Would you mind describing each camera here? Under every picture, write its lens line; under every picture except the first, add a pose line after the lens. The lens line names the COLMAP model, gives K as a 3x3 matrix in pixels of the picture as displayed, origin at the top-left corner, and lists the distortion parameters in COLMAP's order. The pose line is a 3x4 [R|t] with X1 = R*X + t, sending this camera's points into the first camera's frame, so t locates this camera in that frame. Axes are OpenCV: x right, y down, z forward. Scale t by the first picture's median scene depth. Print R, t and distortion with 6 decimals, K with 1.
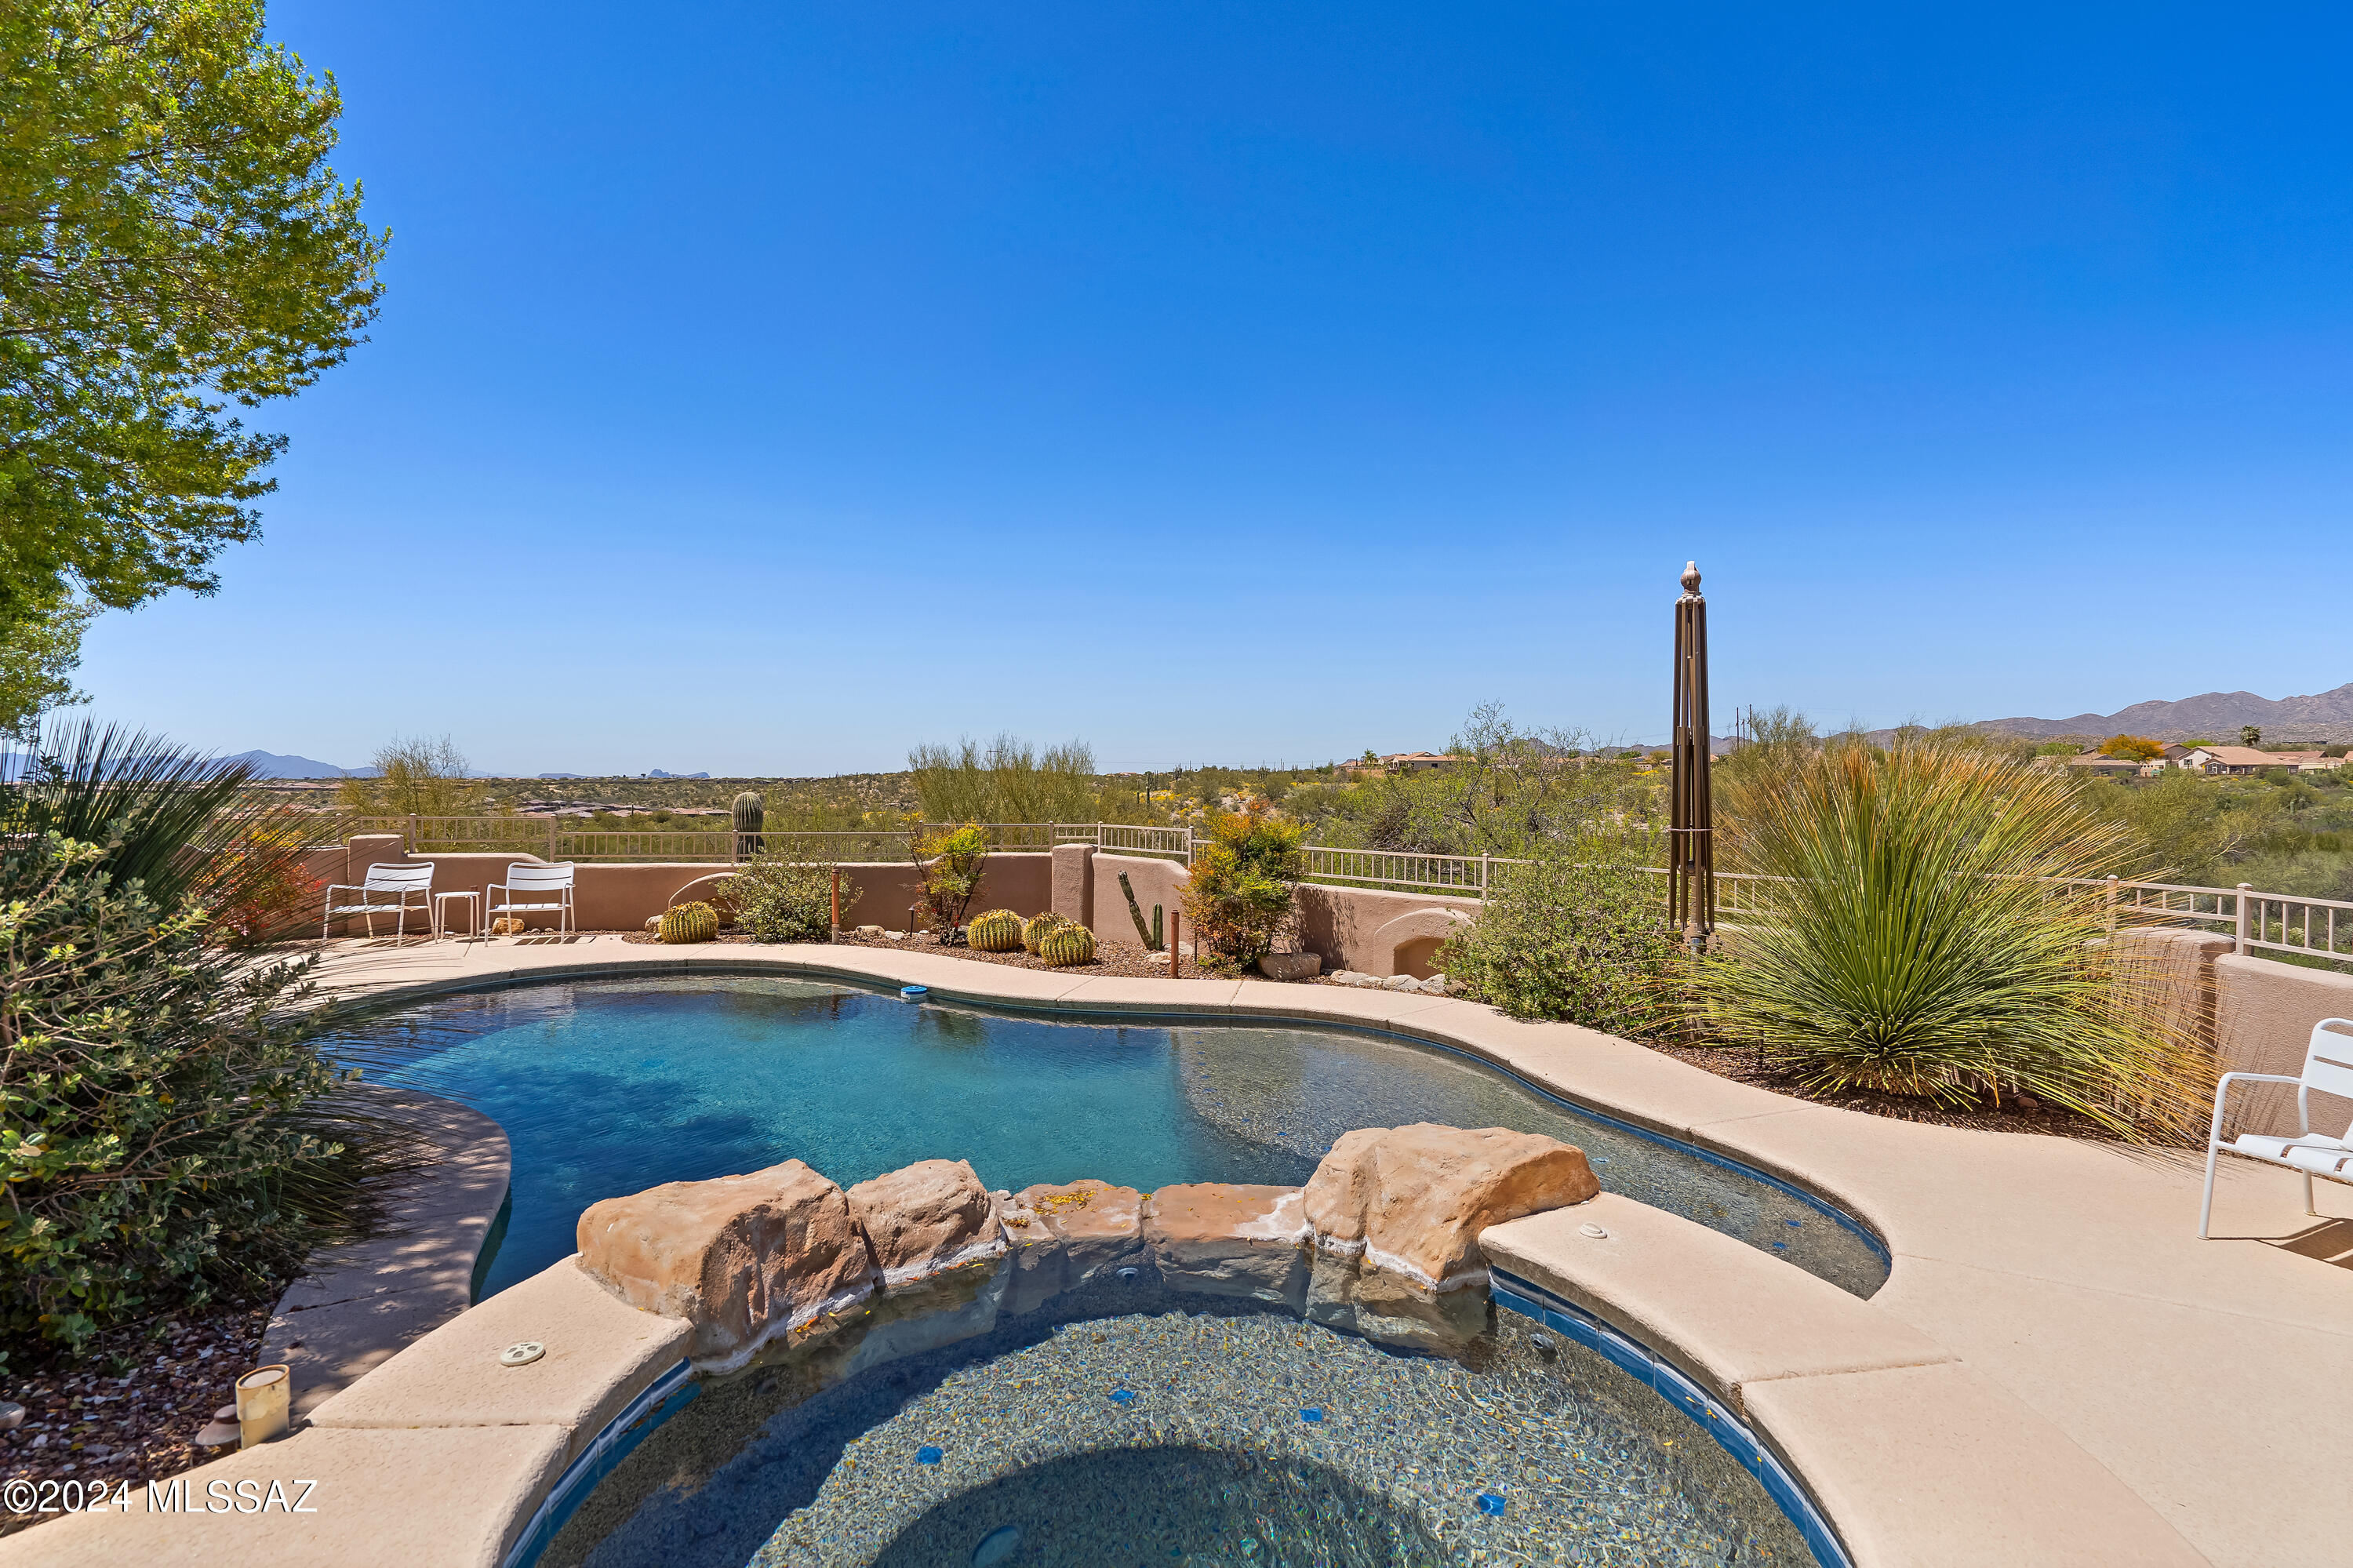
lens RADIAL K [[1073.9, 0, 1176.5], [0, 1073.9, 784.0], [0, 0, 1]] dist [-0.000969, -0.000309]
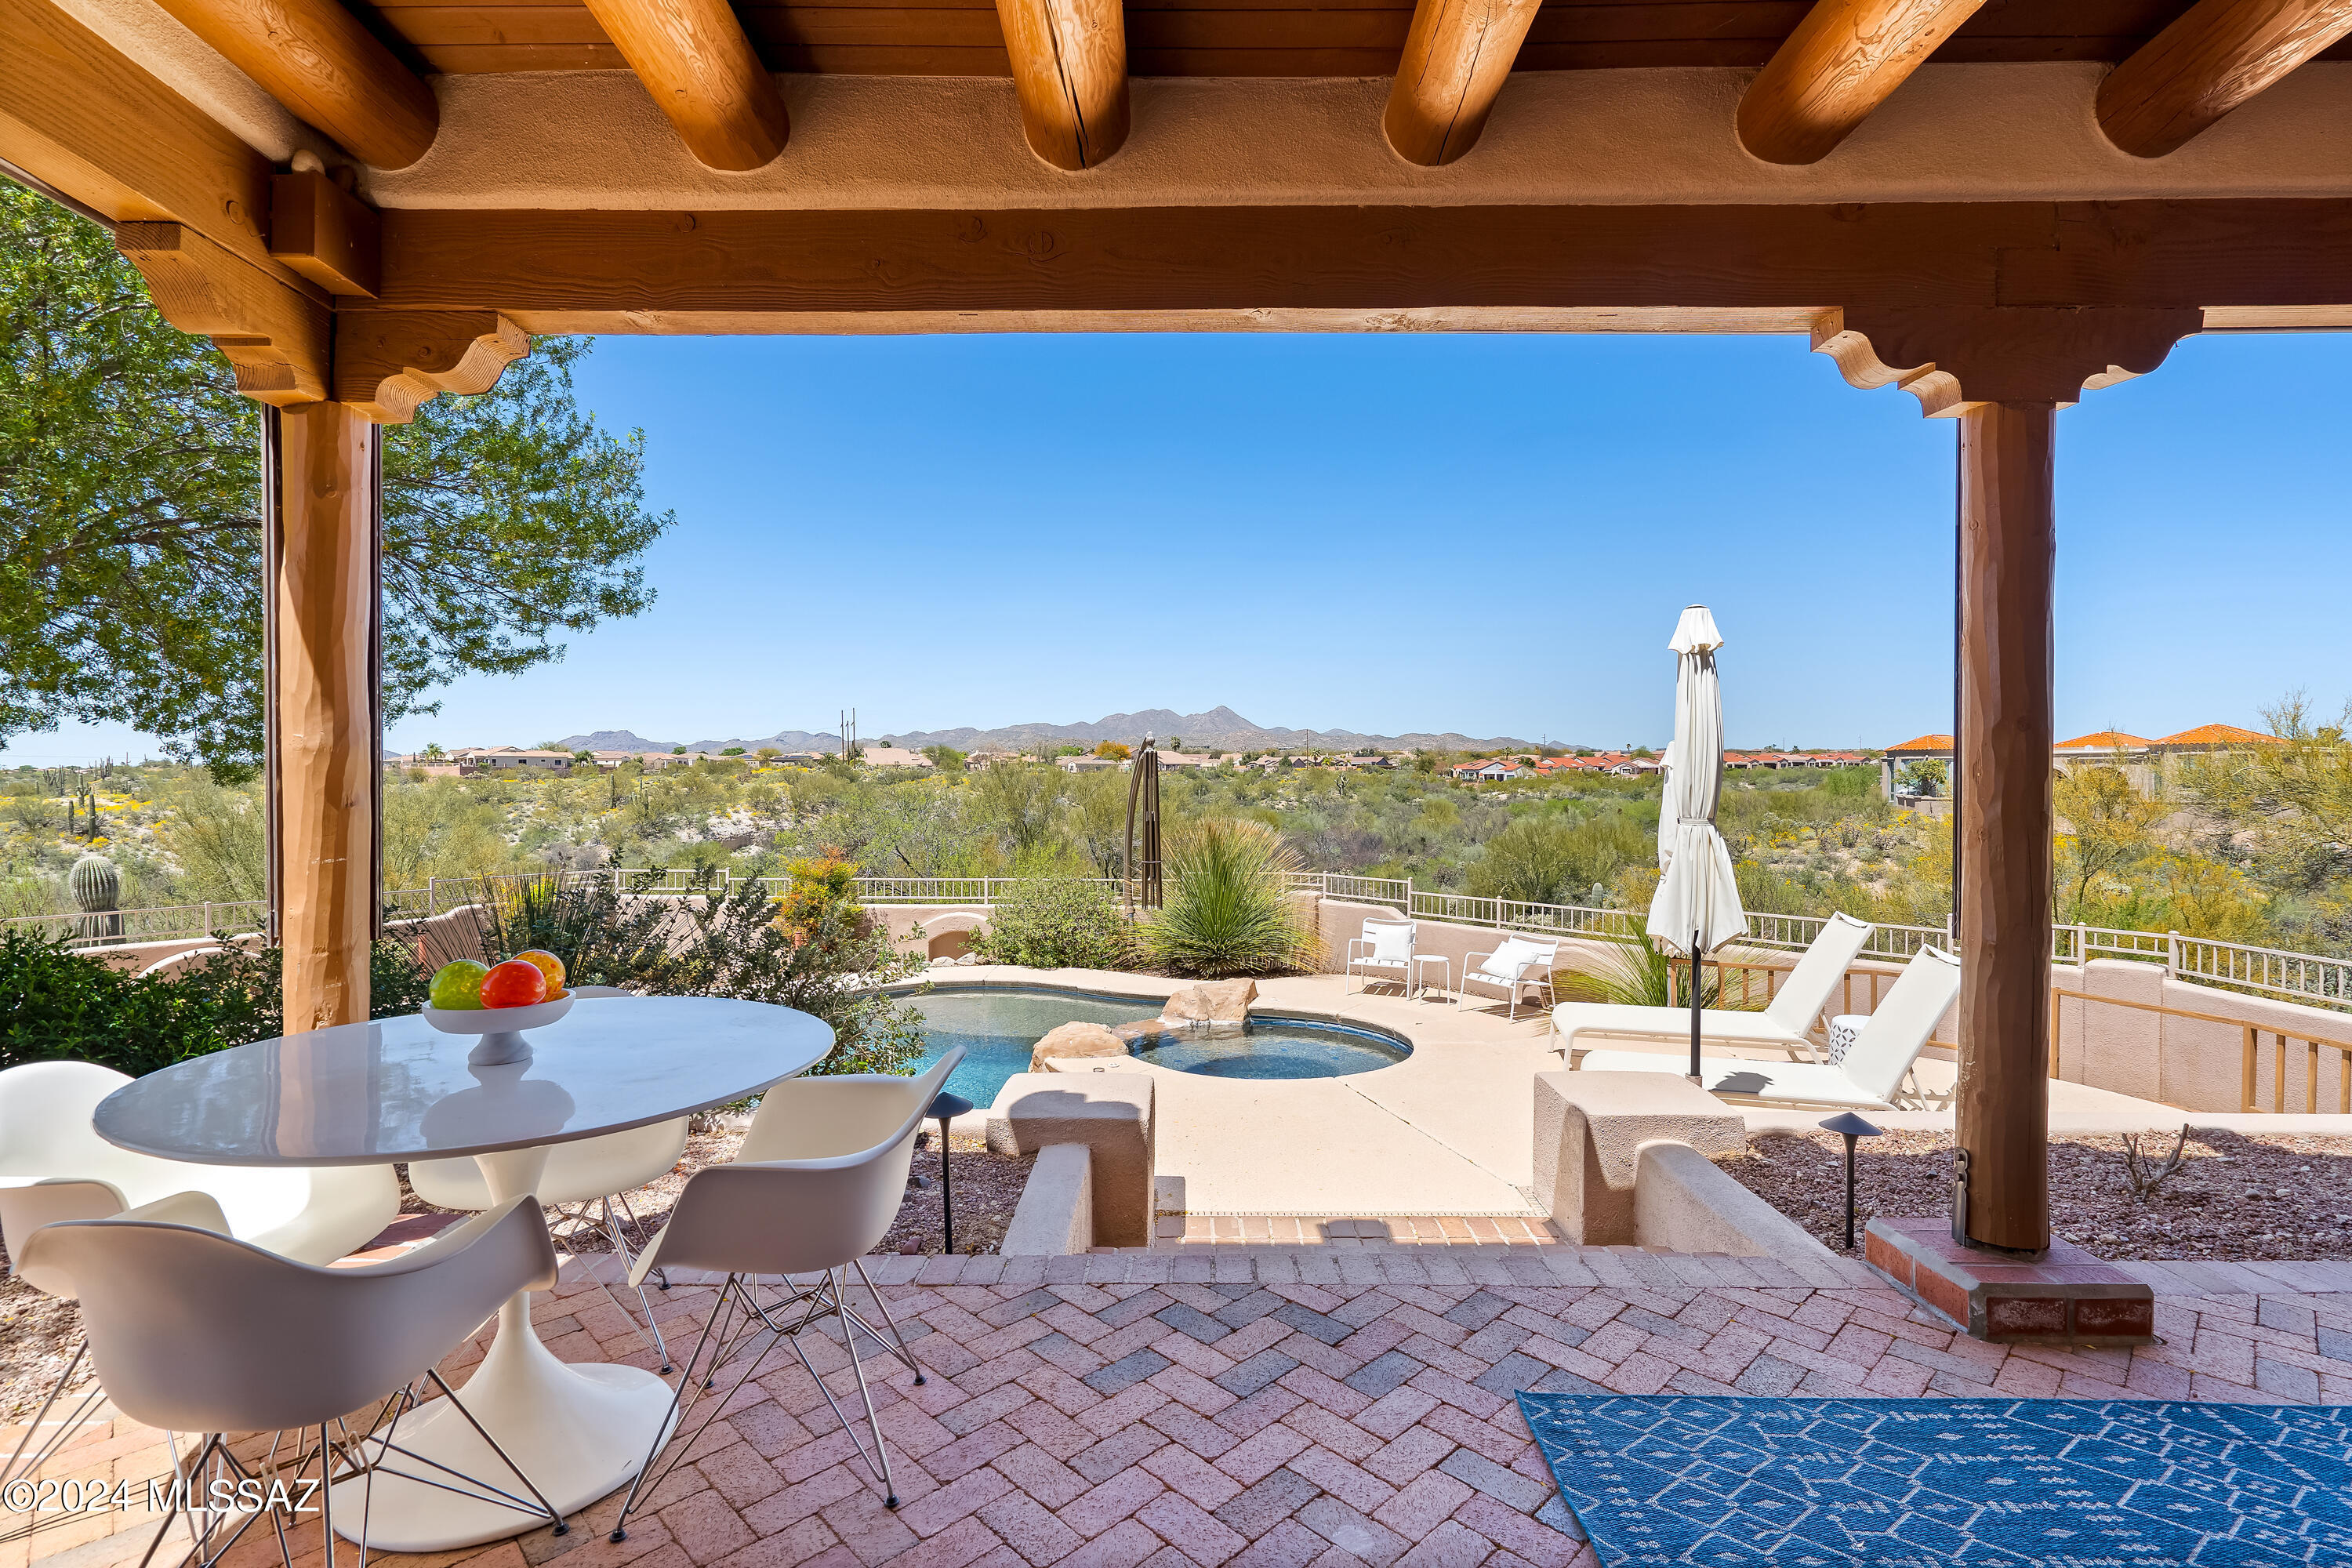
lens RADIAL K [[1073.4, 0, 1176.0], [0, 1073.4, 784.0], [0, 0, 1]] dist [-0.000969, -0.000309]
pose [[0.705947, -0.009508, 0.708201, -0.661380], [0.007022, 0.999955, 0.006425, -0.082876], [-0.708230, 0.000437, 0.705982, -0.346296]]
